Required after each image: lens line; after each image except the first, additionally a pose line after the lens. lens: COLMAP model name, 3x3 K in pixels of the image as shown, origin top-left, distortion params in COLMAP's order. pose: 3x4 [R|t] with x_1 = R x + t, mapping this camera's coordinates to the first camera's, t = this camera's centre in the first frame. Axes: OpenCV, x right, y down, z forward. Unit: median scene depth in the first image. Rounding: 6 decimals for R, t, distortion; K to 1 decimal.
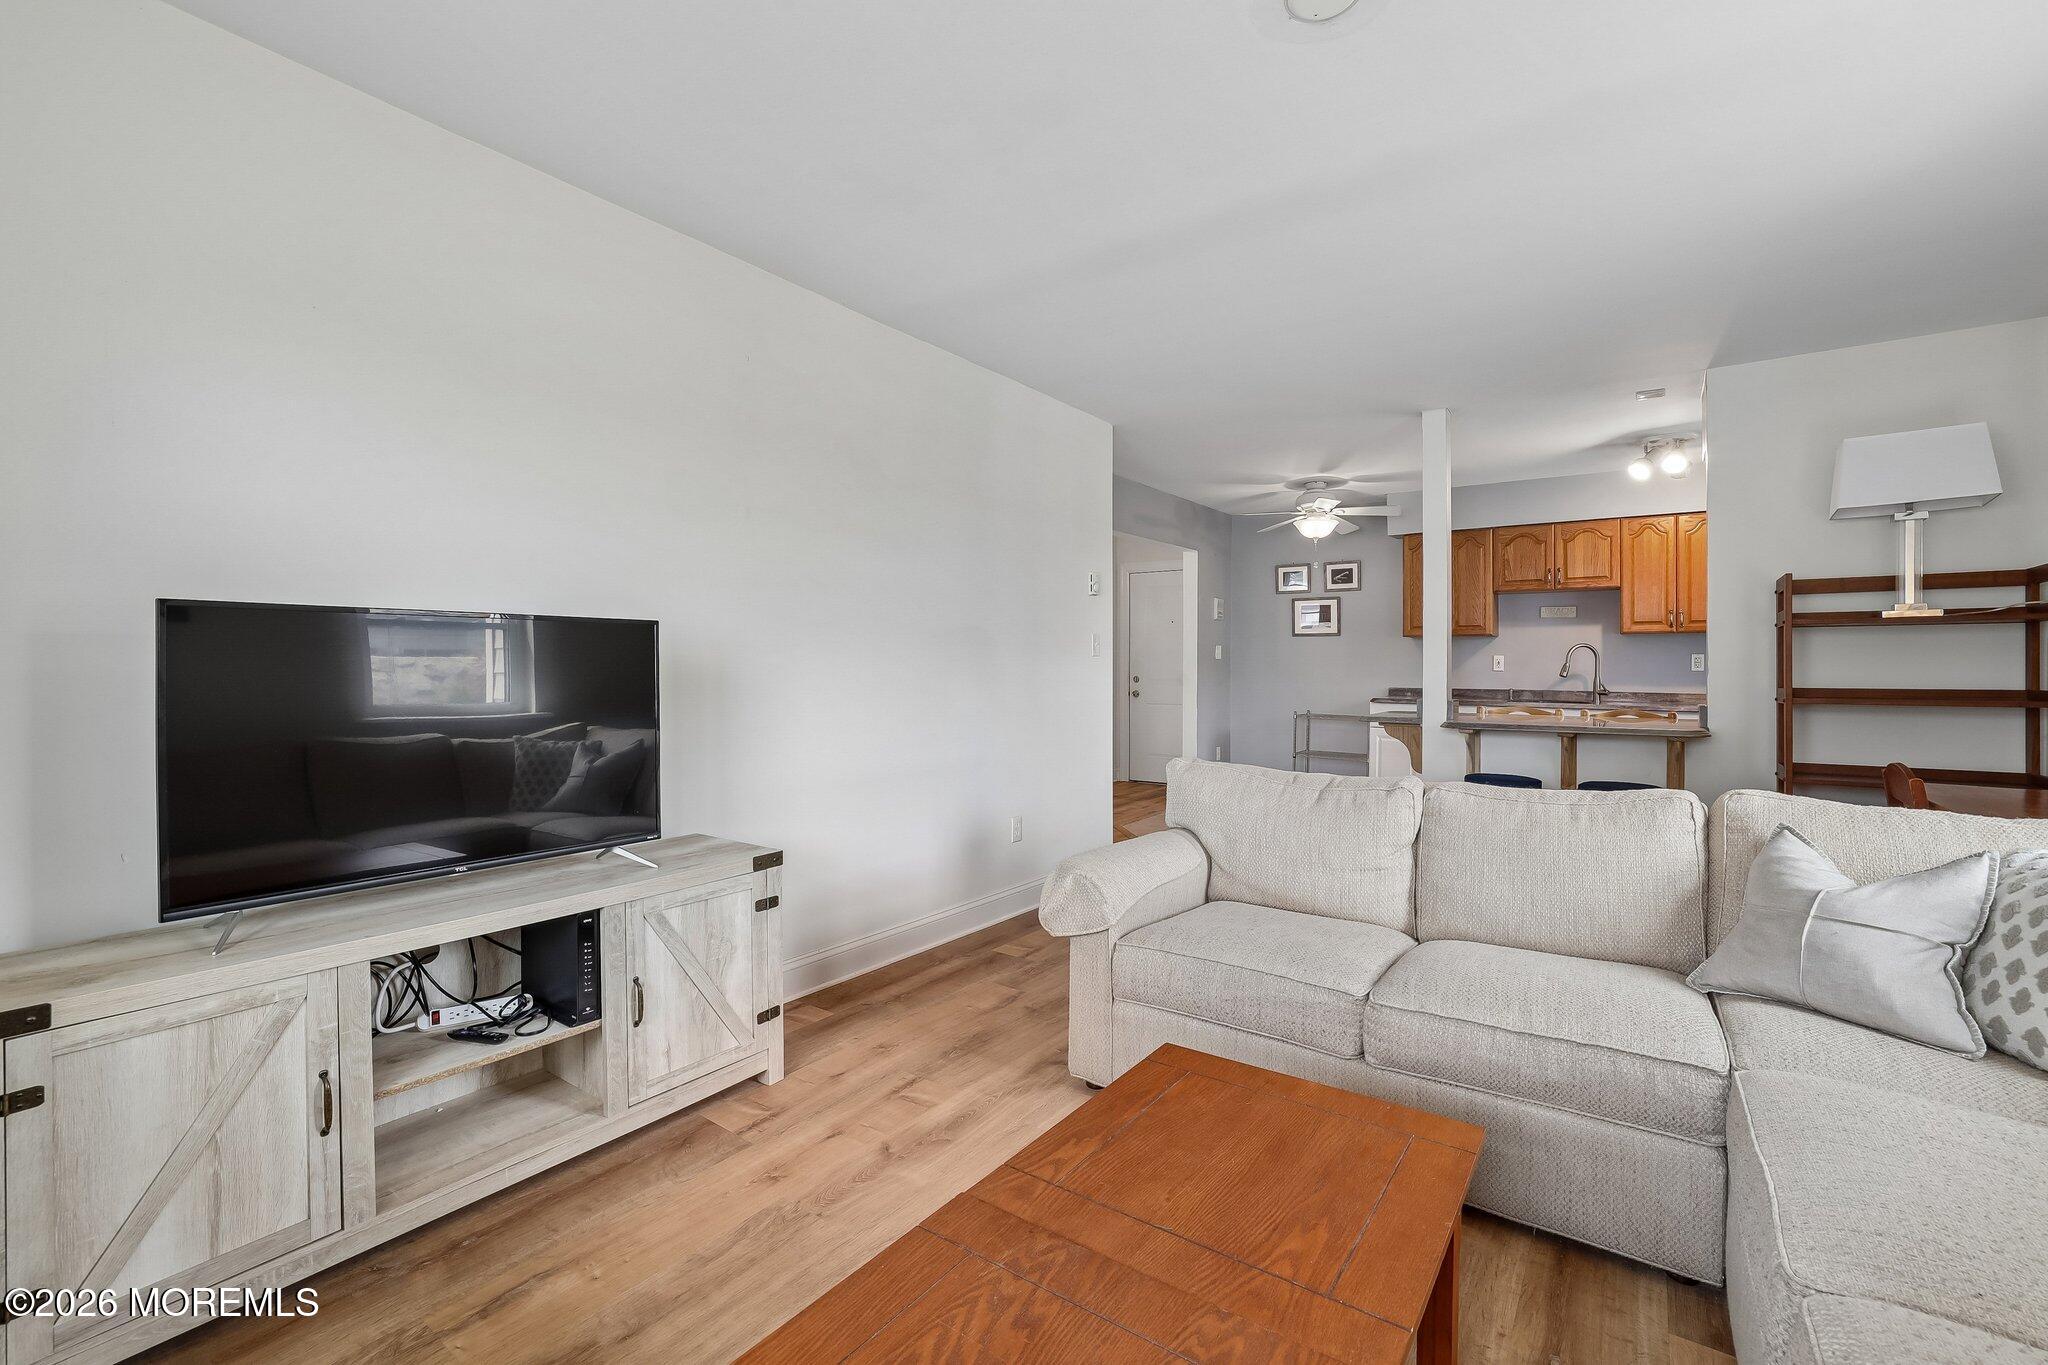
lens RADIAL K [[884.8, 0, 1020.2], [0, 884.8, 668.2], [0, 0, 1]] dist [-0.043446, 0.014522]
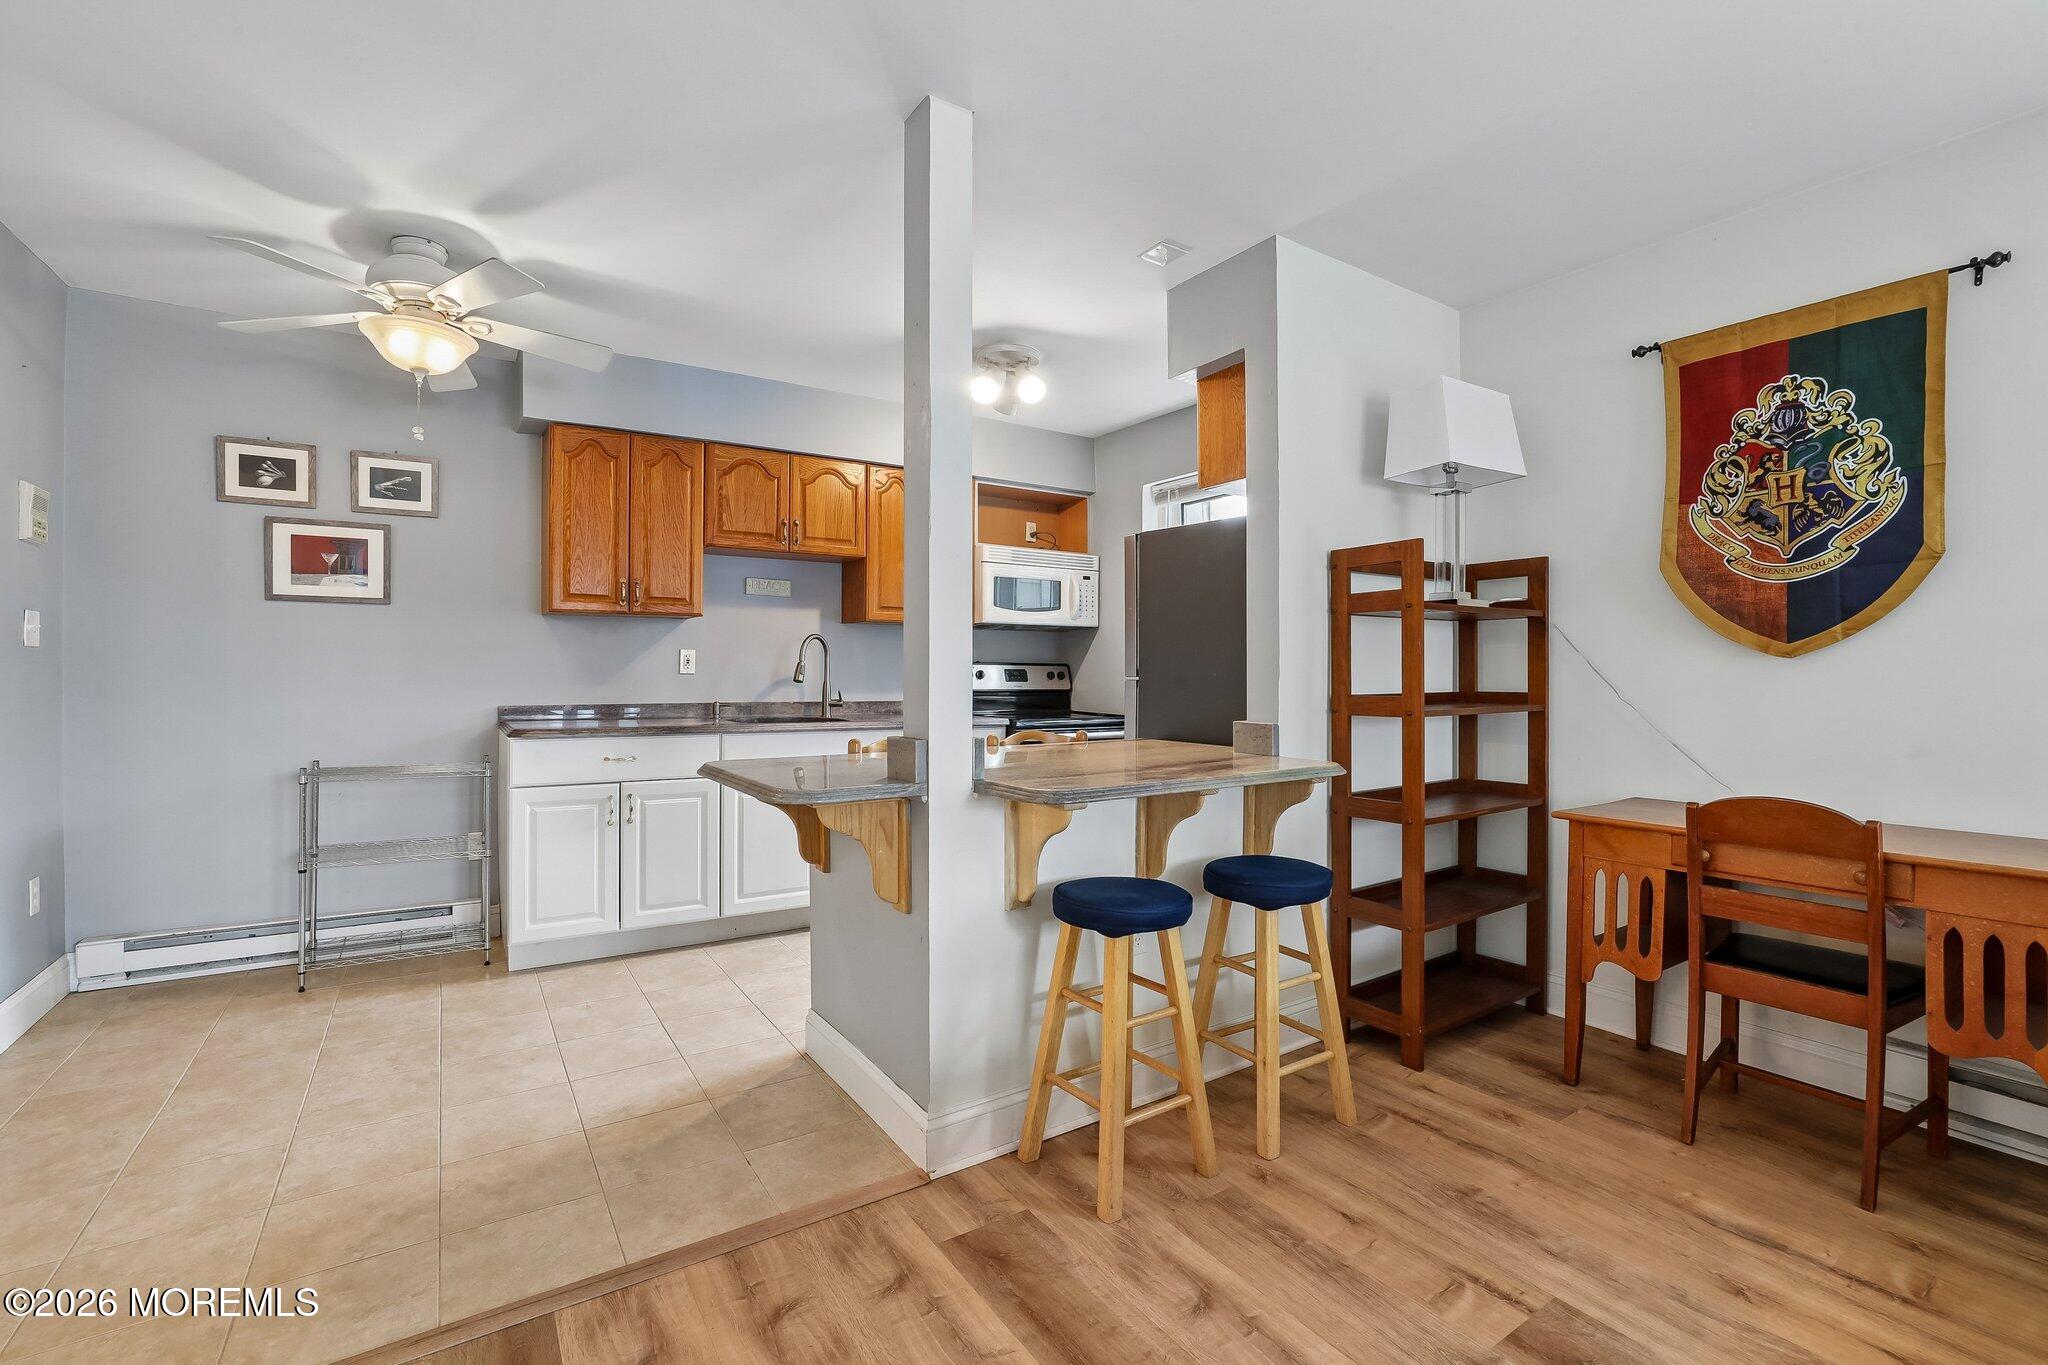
lens RADIAL K [[884.8, 0, 1011.8], [0, 884.8, 678.0], [0, 0, 1]] dist [-0.043446, 0.014522]
pose [[0.364224, -0.010187, 0.931256, 0.043667], [0.002194, 0.999947, 0.010080, 0.000168], [-0.931309, -0.001628, 0.364227, 0.589126]]
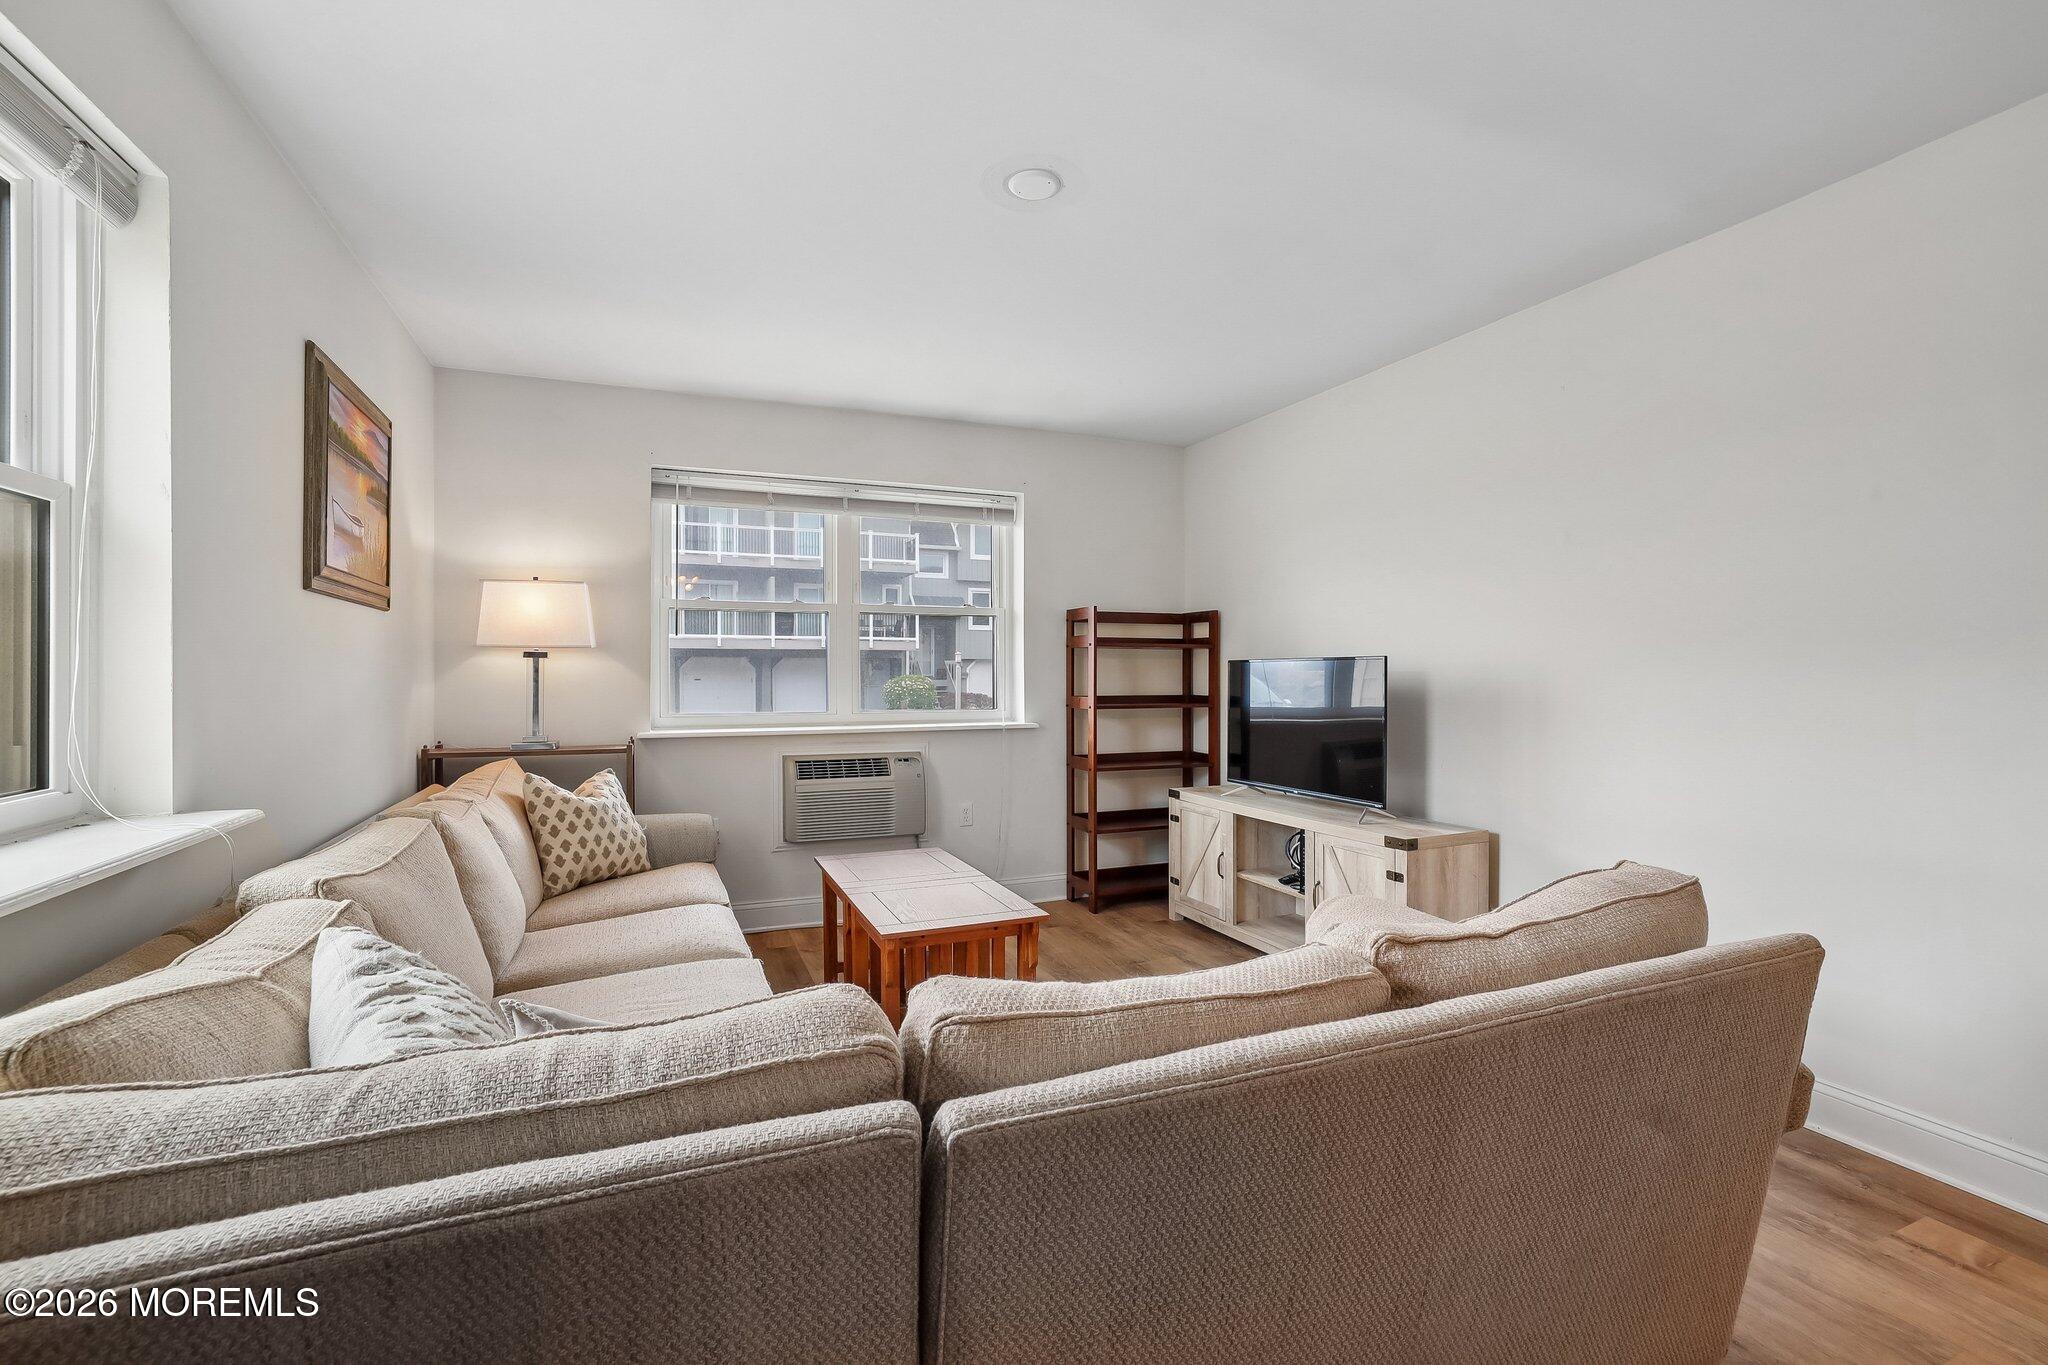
lens RADIAL K [[884.8, 0, 1014.5], [0, 884.8, 678.0], [0, 0, 1]] dist [-0.043446, 0.014522]
pose [[-0.531664, 0.000286, -0.846955, 0.418031], [-0.001391, 0.999998, 0.001211, -0.006881], [0.846954, 0.001822, -0.531662, 0.472239]]
